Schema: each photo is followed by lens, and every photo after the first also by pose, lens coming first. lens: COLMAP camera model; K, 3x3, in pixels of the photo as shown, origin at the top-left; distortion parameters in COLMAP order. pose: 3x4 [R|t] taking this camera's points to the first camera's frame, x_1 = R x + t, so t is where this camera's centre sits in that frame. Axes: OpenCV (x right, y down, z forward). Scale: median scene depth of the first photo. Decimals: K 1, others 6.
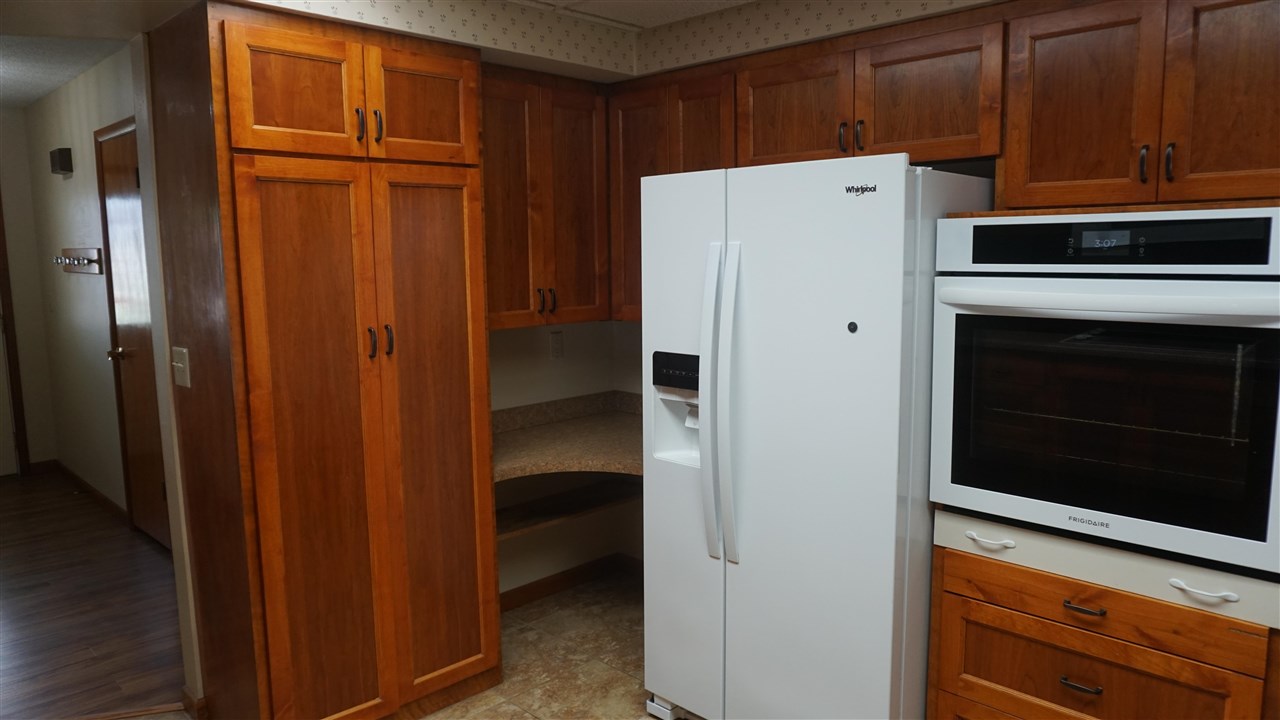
lens RADIAL K [[852.8, 0, 640.0], [0, 852.8, 360.0], [0, 0, 1]] dist [-0.068998, 0.040469]
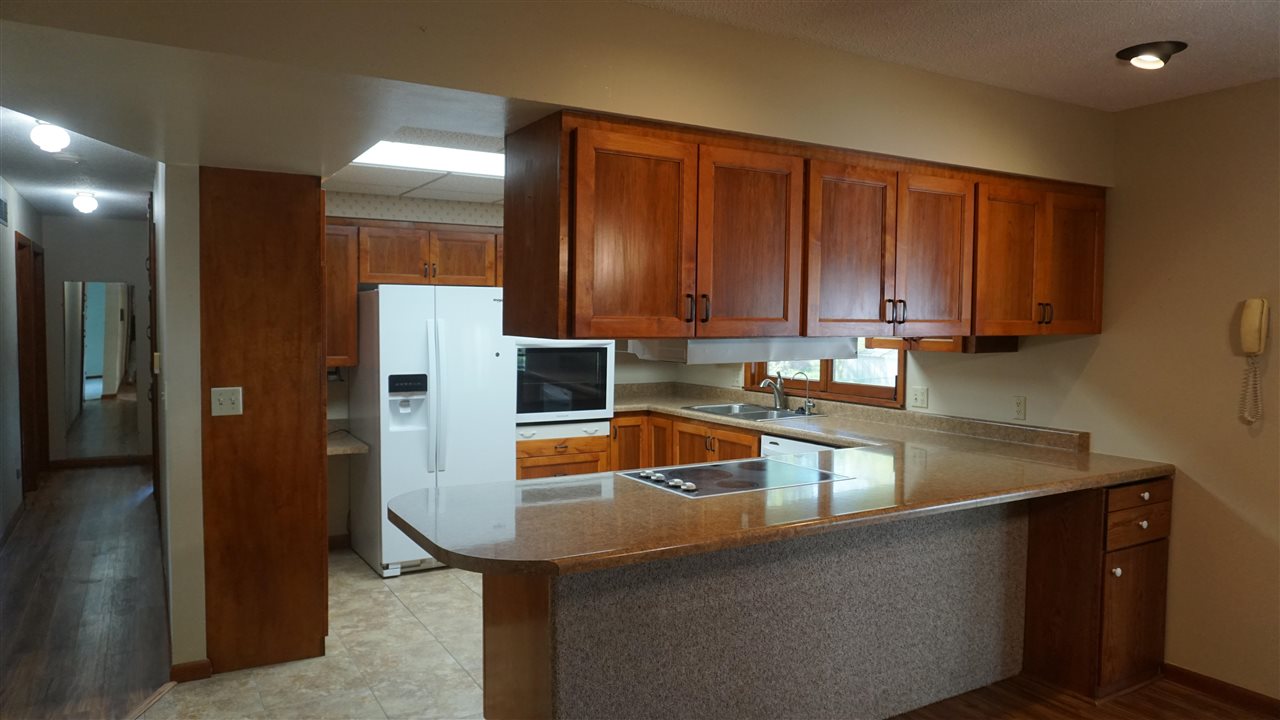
lens RADIAL K [[852.8, 0, 640.0], [0, 852.8, 360.0], [0, 0, 1]] dist [-0.068998, 0.040469]
pose [[0.252549, -0.032900, 0.967025, -1.810870], [0.110892, 0.993821, 0.004851, 0.009801], [-0.961209, 0.106010, 0.254637, -0.038031]]
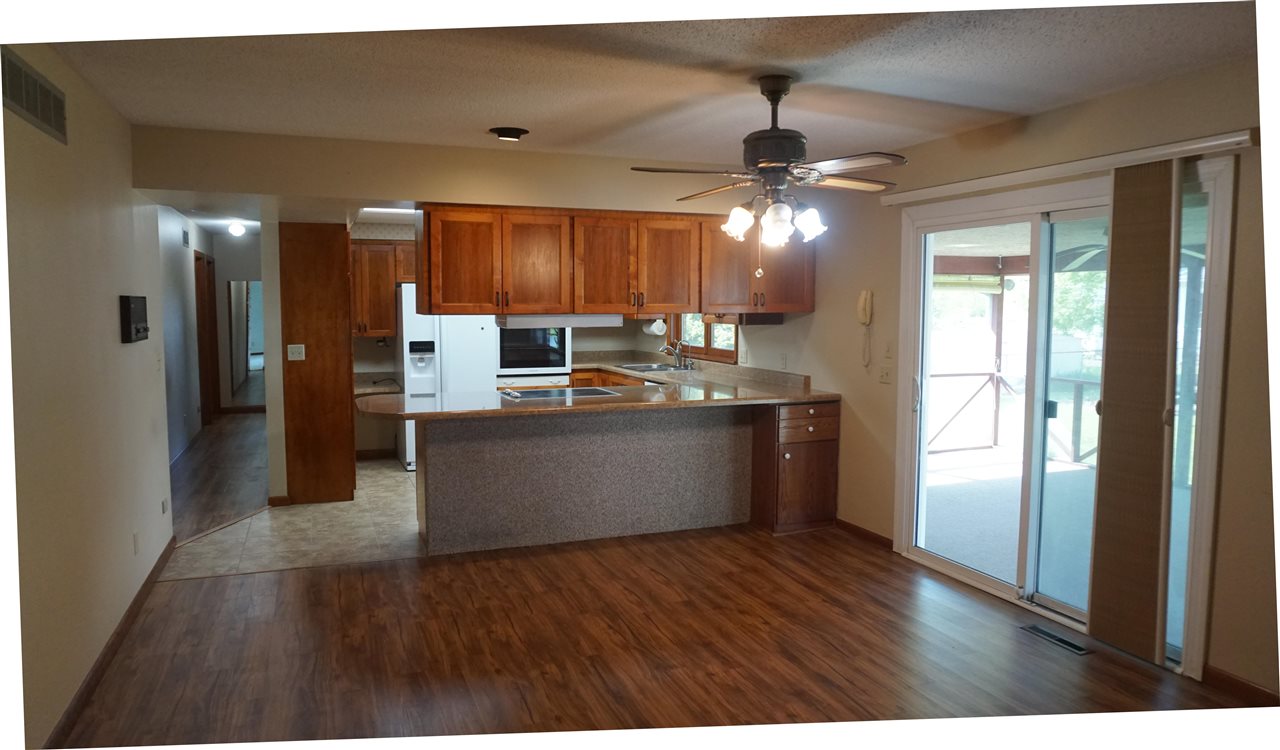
lens RADIAL K [[786.6, 0, 609.4], [0, 786.6, 370.1], [0, 0, 1]] dist [-0.053597, -0.000273]
pose [[0.407286, -0.064656, 0.911009, -2.389451], [0.109231, 0.993780, 0.021696, 0.114569], [-0.906745, 0.090674, 0.411815, -0.829955]]
